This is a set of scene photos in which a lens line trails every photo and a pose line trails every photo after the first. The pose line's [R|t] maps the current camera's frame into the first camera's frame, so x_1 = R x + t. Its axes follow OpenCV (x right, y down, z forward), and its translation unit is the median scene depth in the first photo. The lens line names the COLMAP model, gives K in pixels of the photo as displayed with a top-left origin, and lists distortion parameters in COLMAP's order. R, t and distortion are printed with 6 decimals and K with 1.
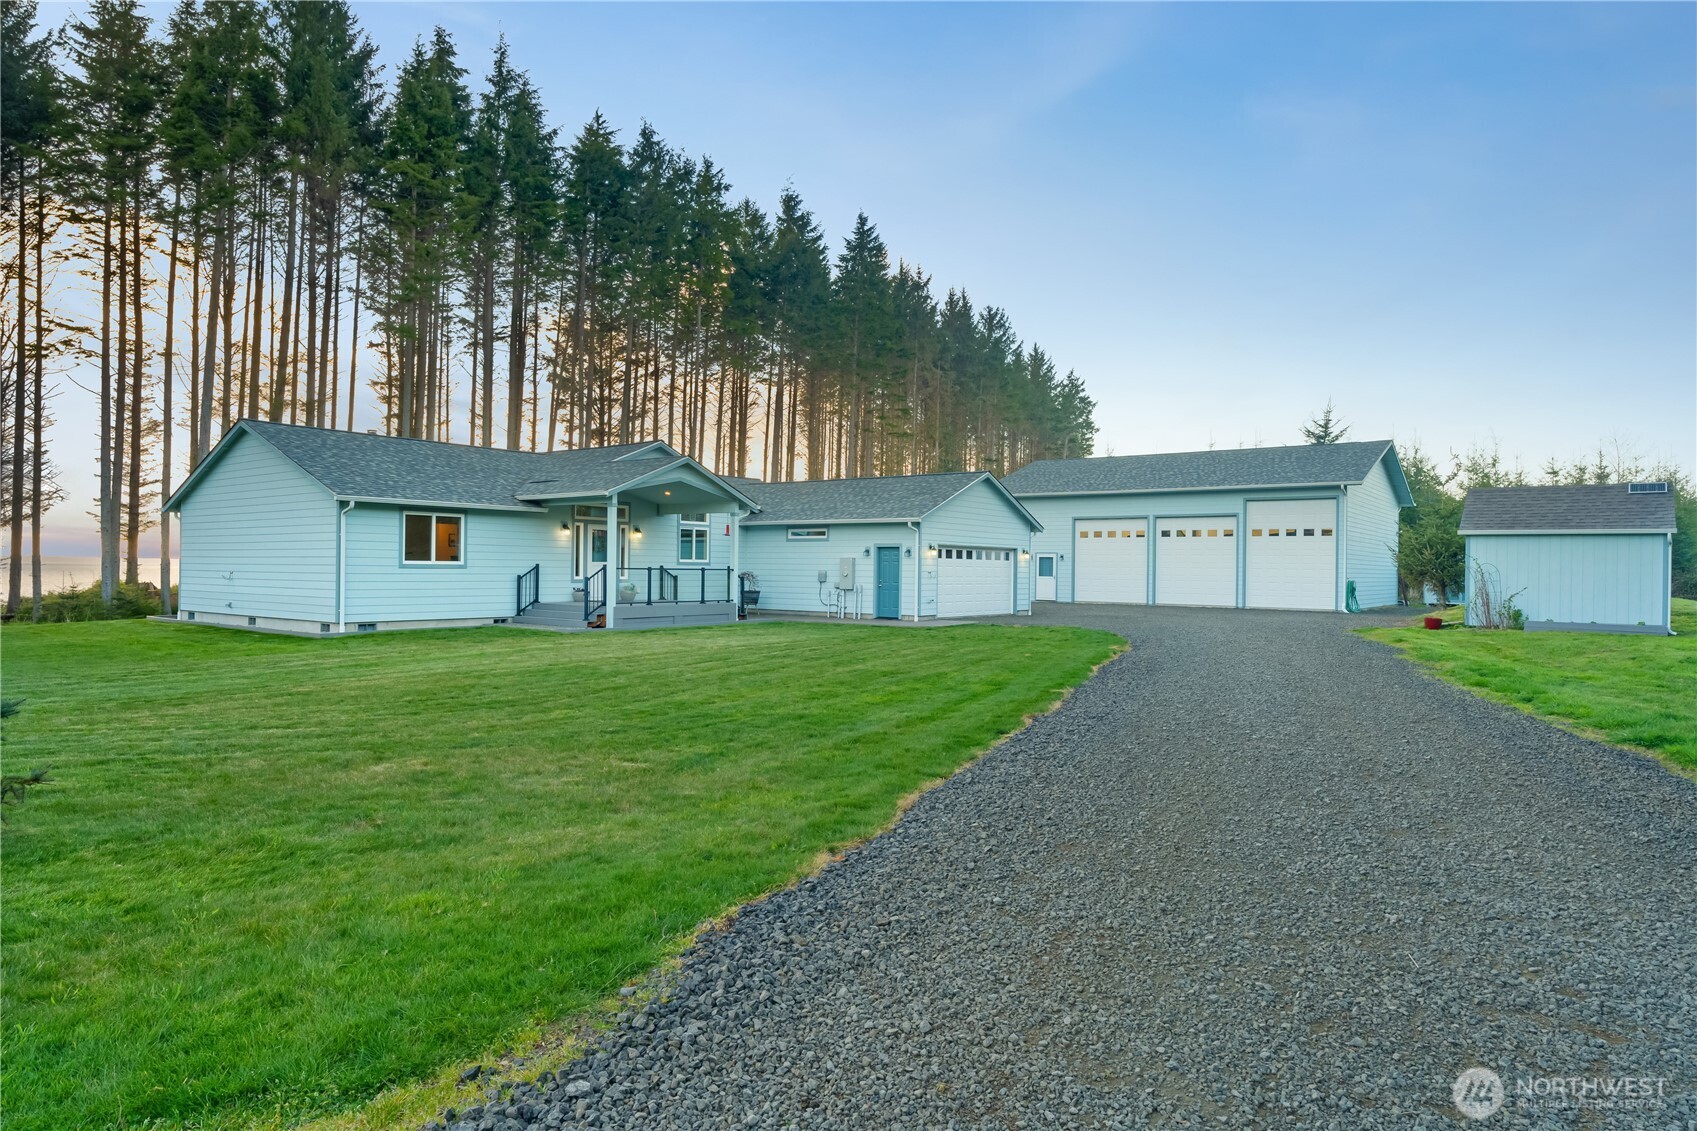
lens RADIAL K [[965.7, 0, 865.7], [0, 965.7, 586.9], [0, 0, 1]] dist [-0.000074, 0.000012]
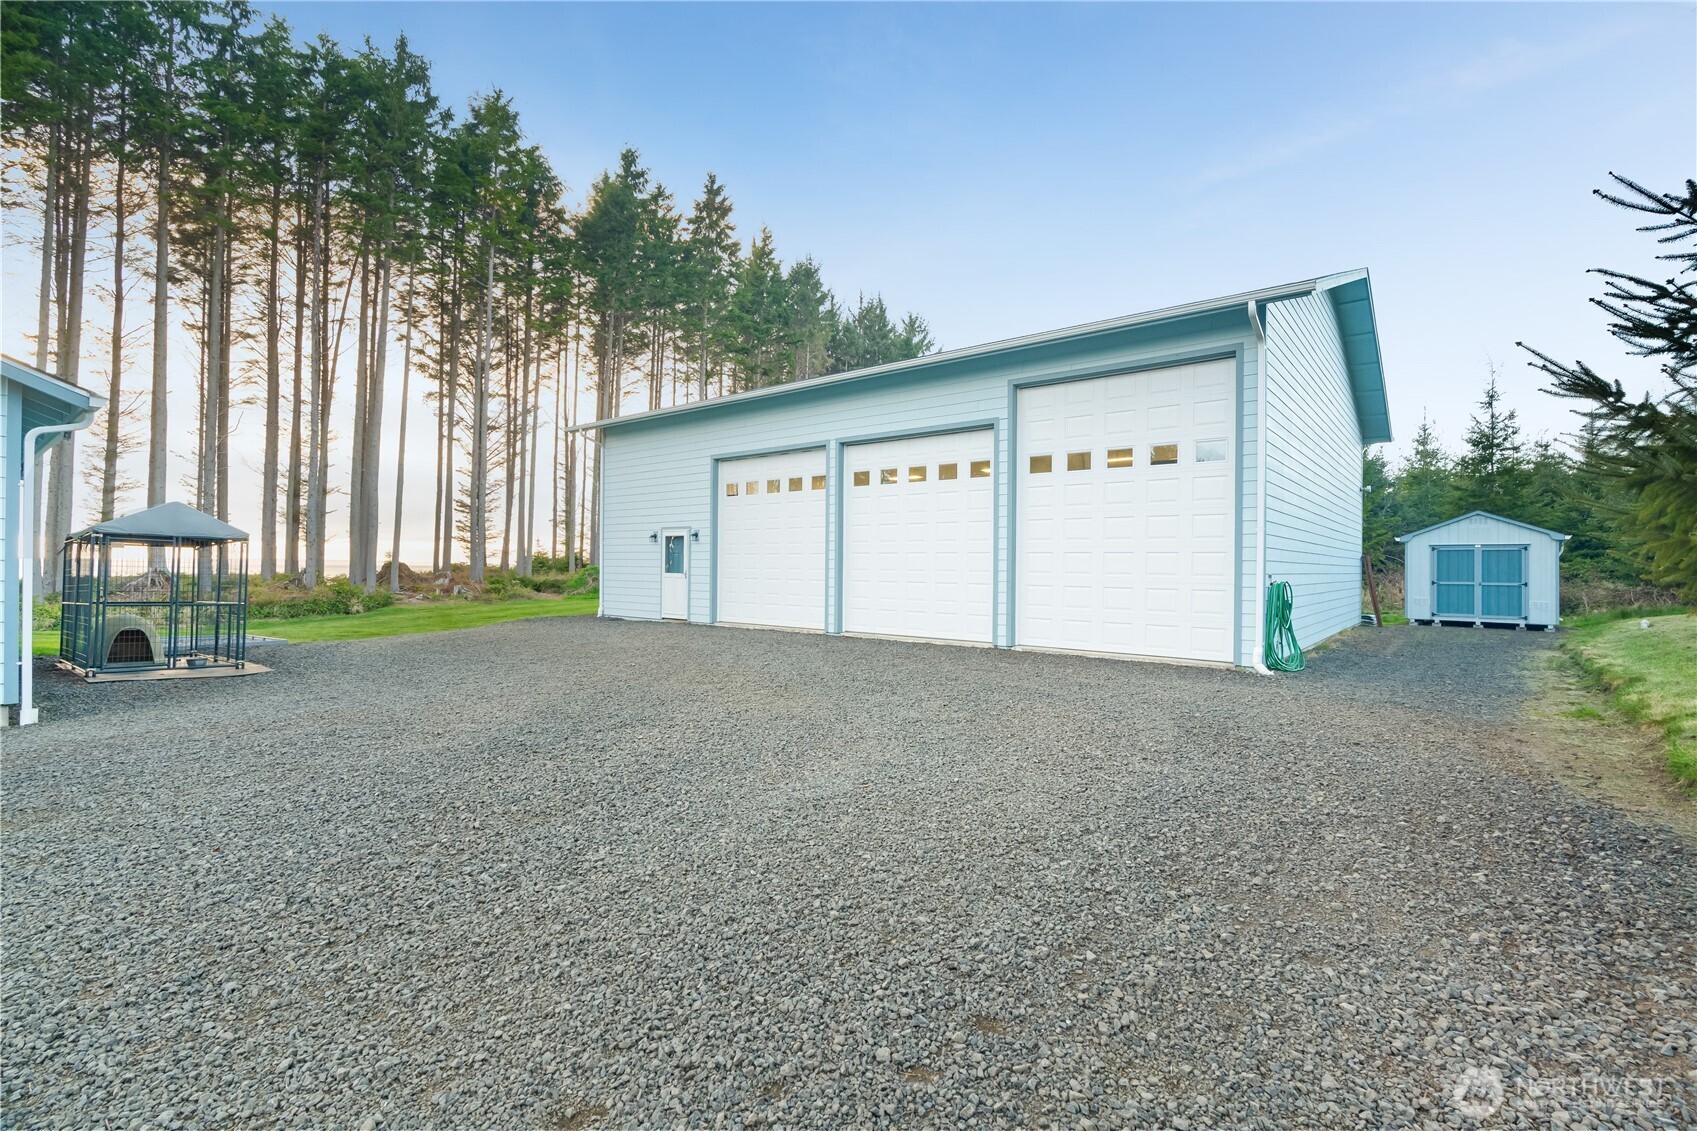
lens RADIAL K [[770.6, 0, 848.5], [0, 770.6, 565.5], [0, 0, 1]] dist [-0.002109, 0.000081]
pose [[0.999324, -0.005302, -0.036384, 0.331470], [0.004478, 0.999733, -0.022687, -0.006333], [0.036495, 0.022508, 0.999080, 0.664963]]
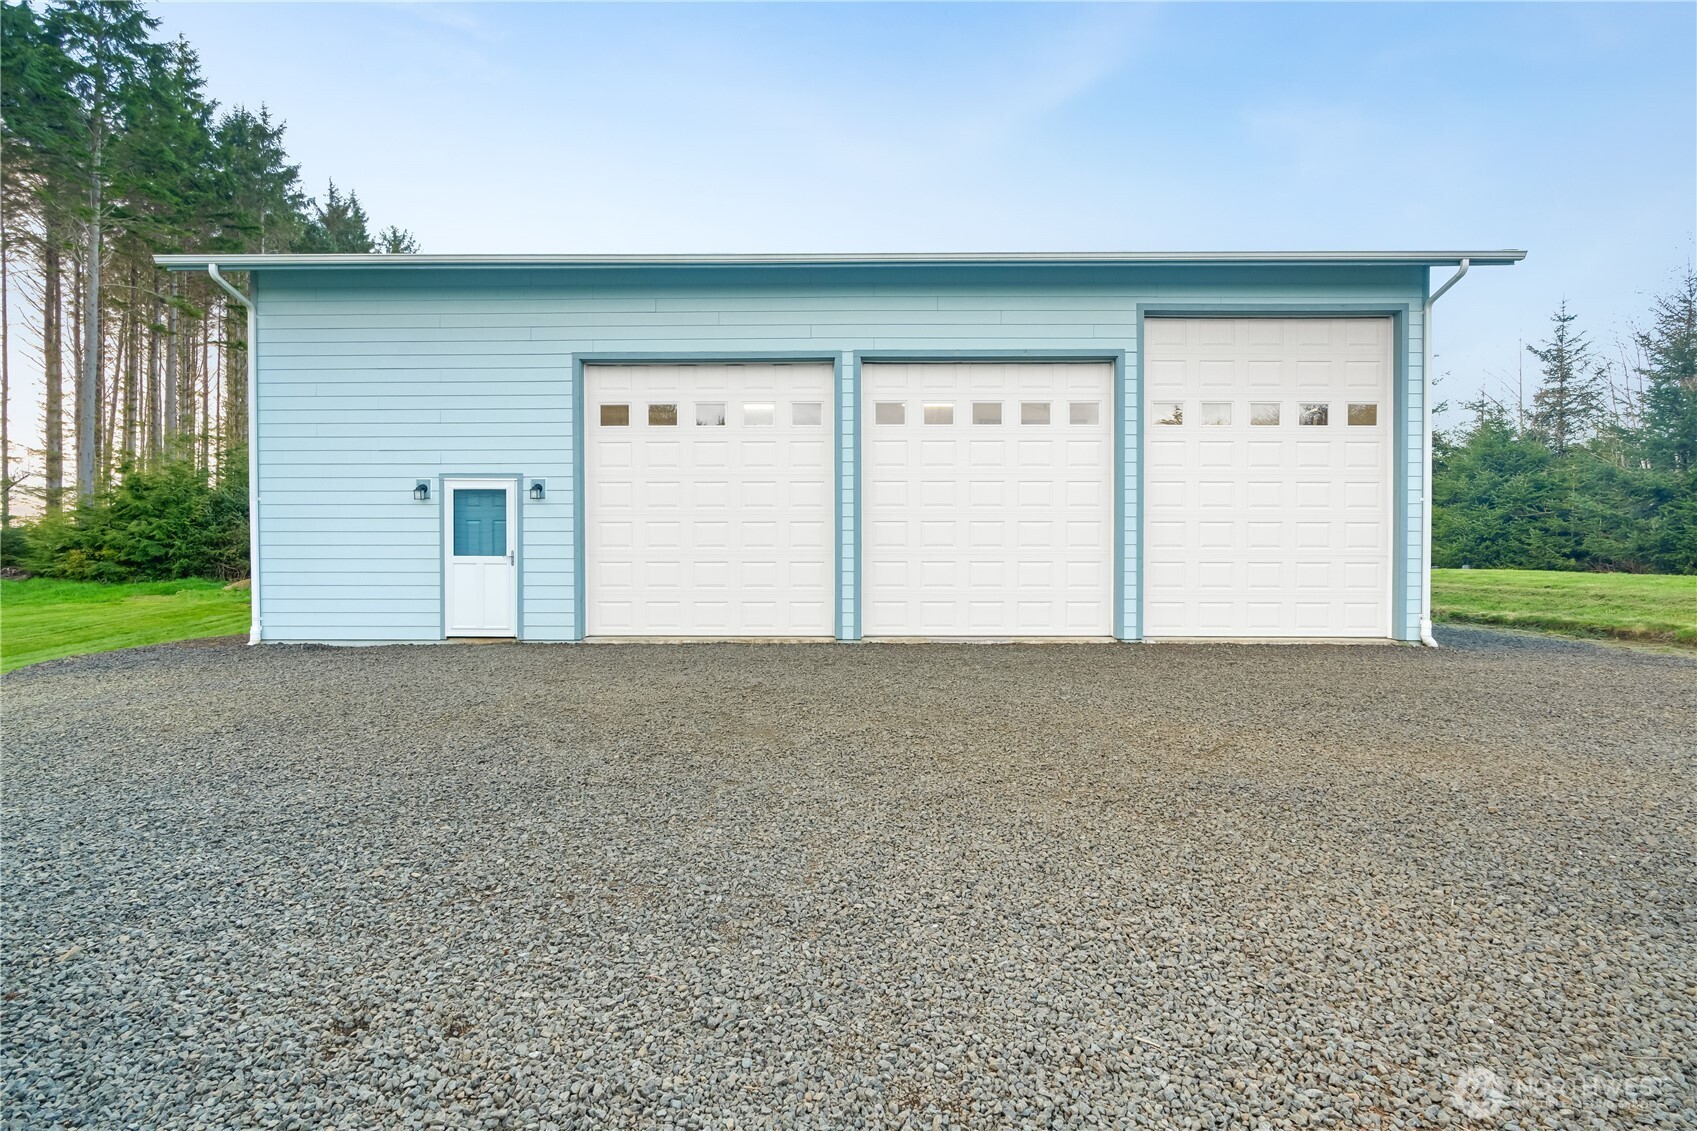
lens RADIAL K [[801.0, 0, 868.7], [0, 801.0, 567.5], [0, 0, 1]] dist [-0.005316, -0.000735]
pose [[0.803220, -0.025101, 0.595153, 0.154415], [0.023586, 0.999668, 0.010330, -0.008395], [-0.595215, 0.005740, 0.803546, 0.829245]]
